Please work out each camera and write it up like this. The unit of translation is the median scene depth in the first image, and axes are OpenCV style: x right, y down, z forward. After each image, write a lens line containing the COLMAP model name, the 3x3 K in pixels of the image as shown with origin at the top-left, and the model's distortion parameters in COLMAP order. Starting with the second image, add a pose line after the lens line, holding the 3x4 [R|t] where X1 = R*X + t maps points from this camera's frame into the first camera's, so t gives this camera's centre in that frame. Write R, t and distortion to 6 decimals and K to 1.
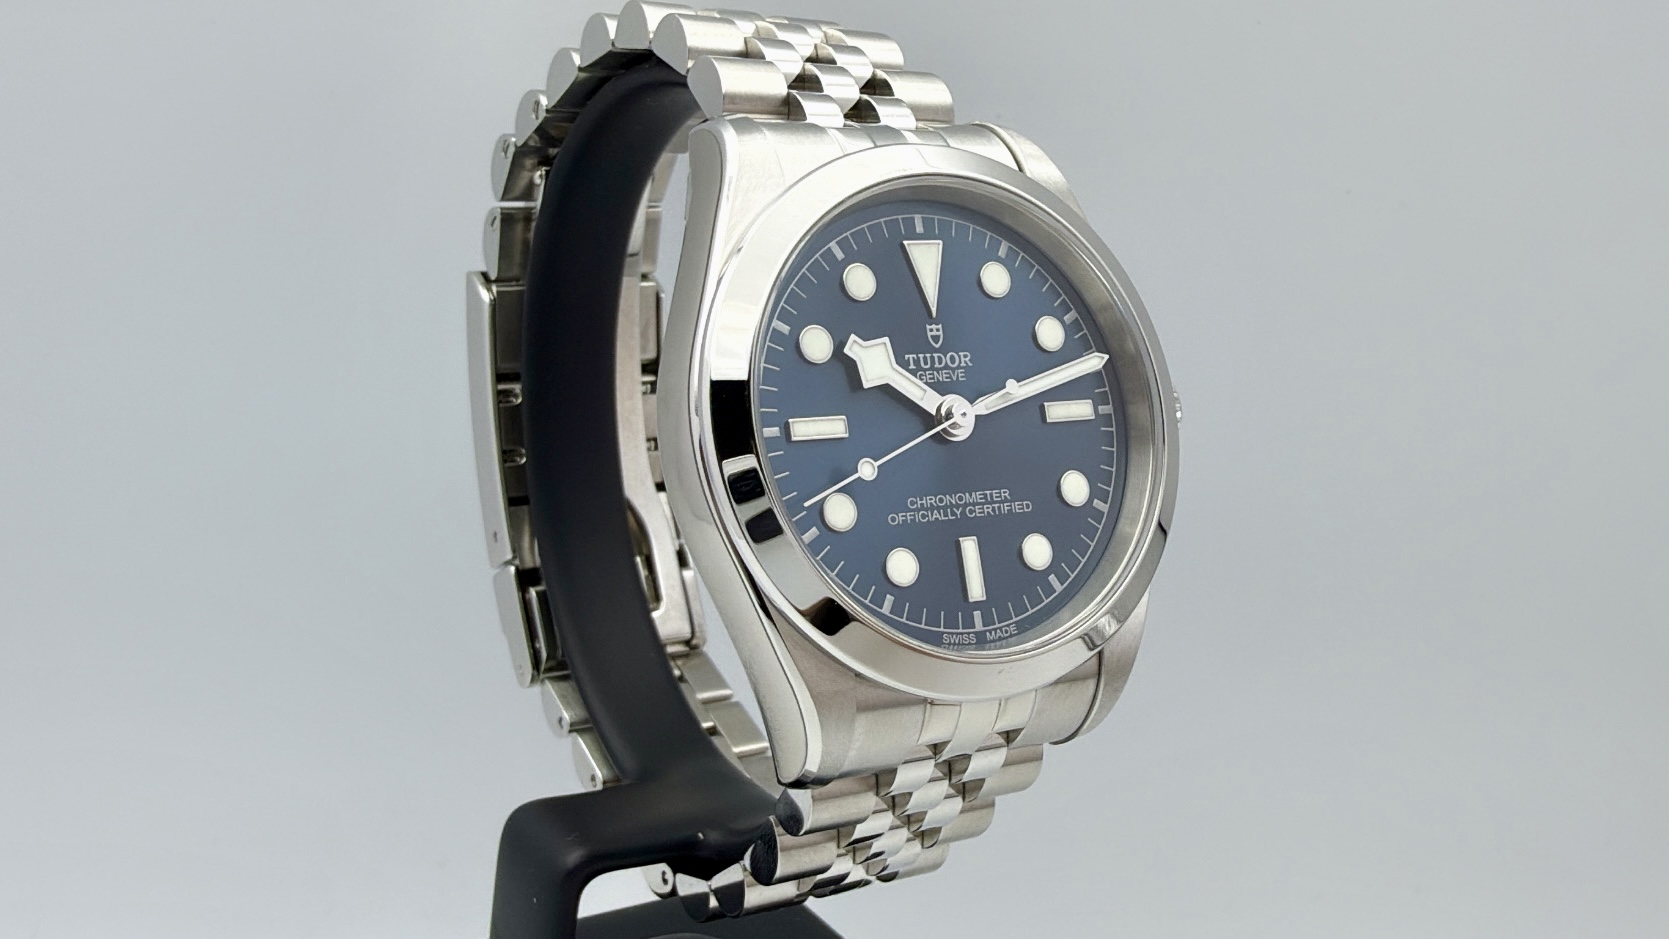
lens RADIAL K [[1616.9, 0, 846.4], [0, 1616.9, 483.0], [0, 0, 1]] dist [0.019239, 0.000000]
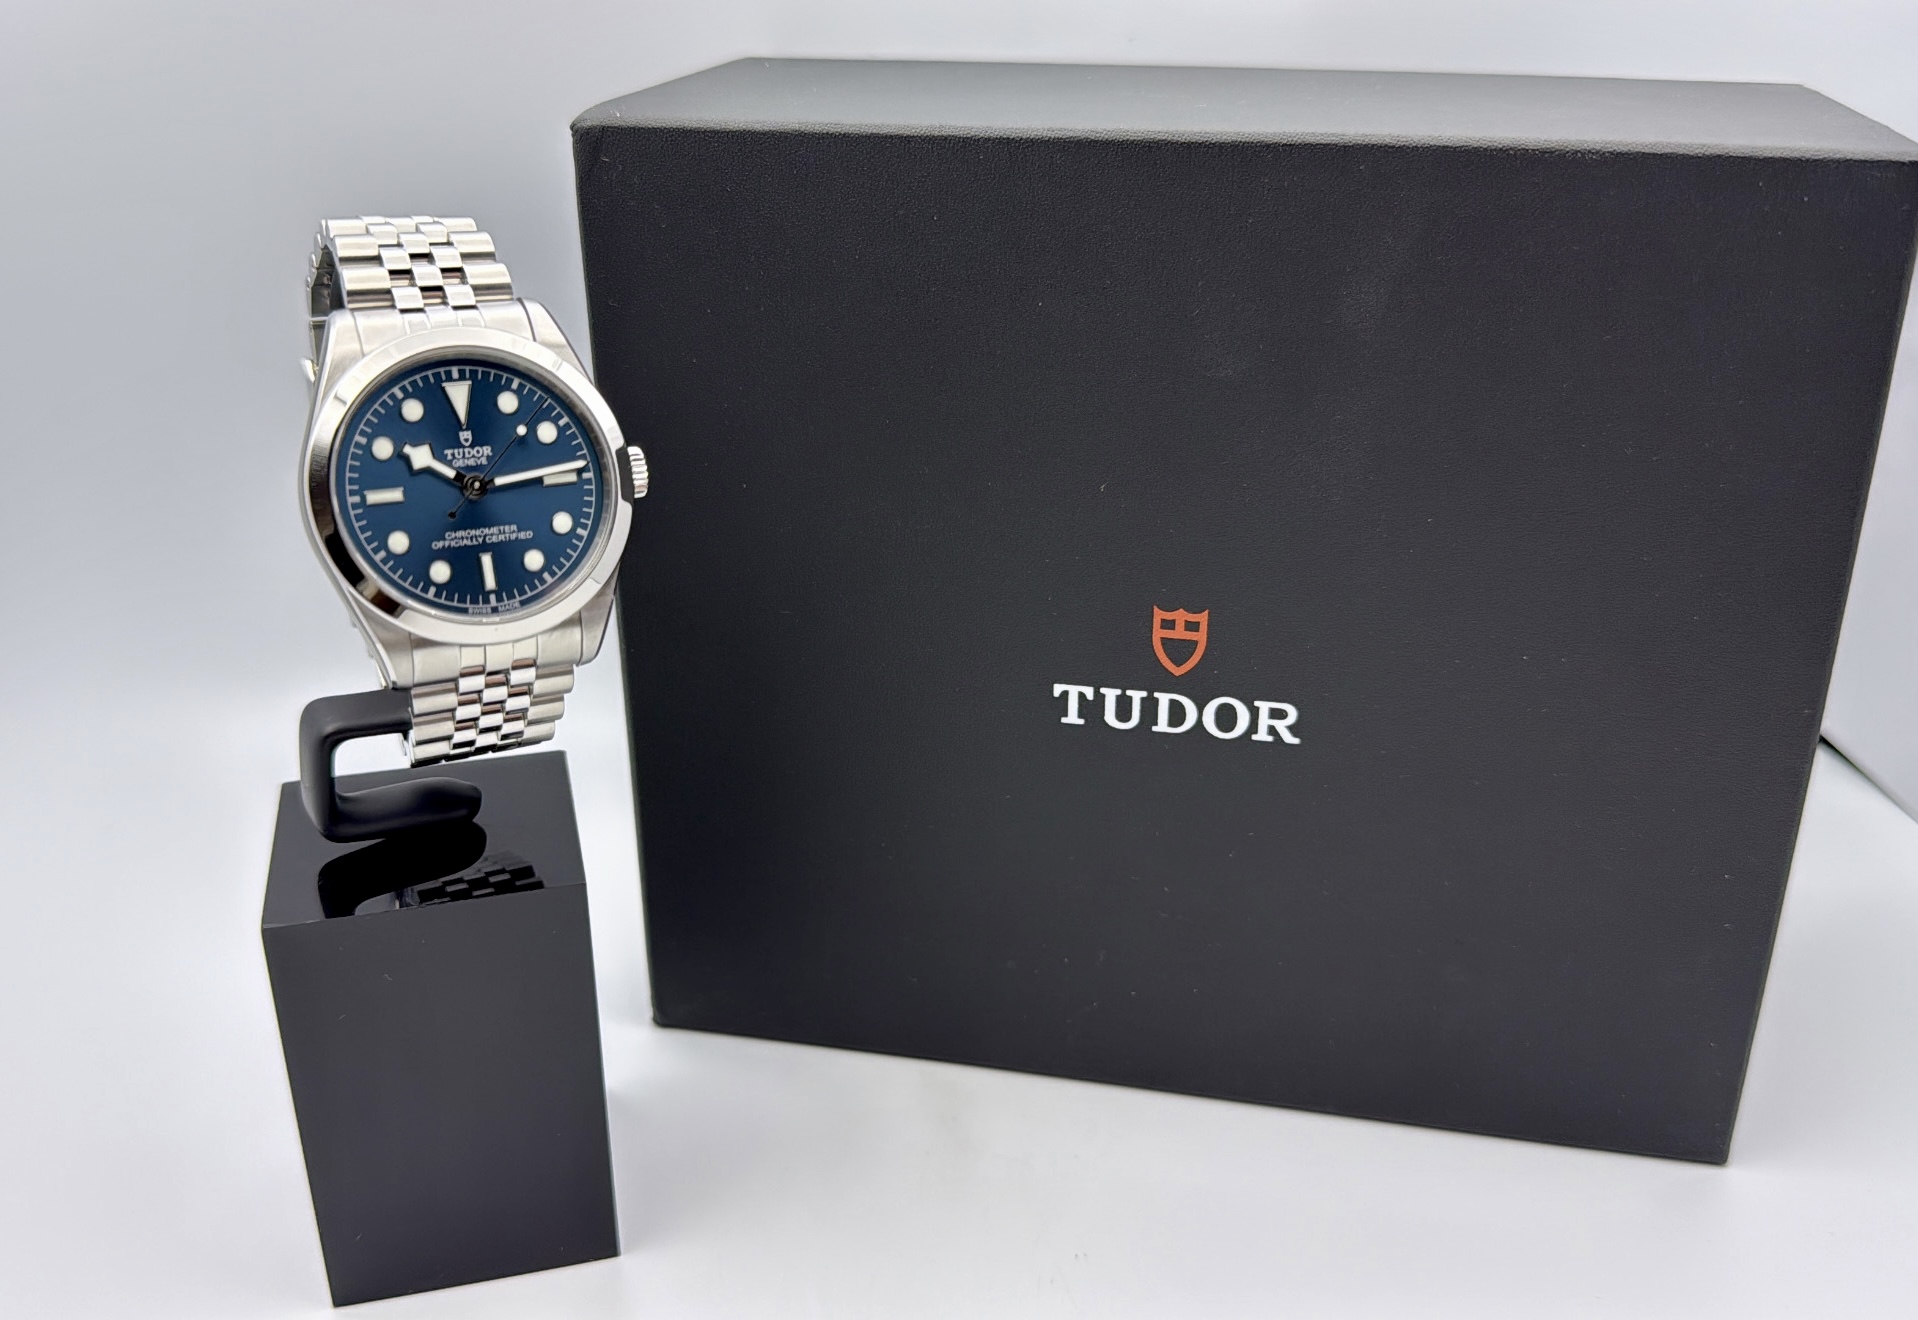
lens RADIAL K [[1534.1, 0, 966.1], [0, 1534.1, 694.6], [0, 0, 1]] dist [0.006994, -0.020565]
pose [[0.998393, 0.003685, -0.056555, 0.697965], [0.006953, 0.982382, 0.186754, -0.126158], [0.056246, -0.186847, 0.980778, -0.664133]]
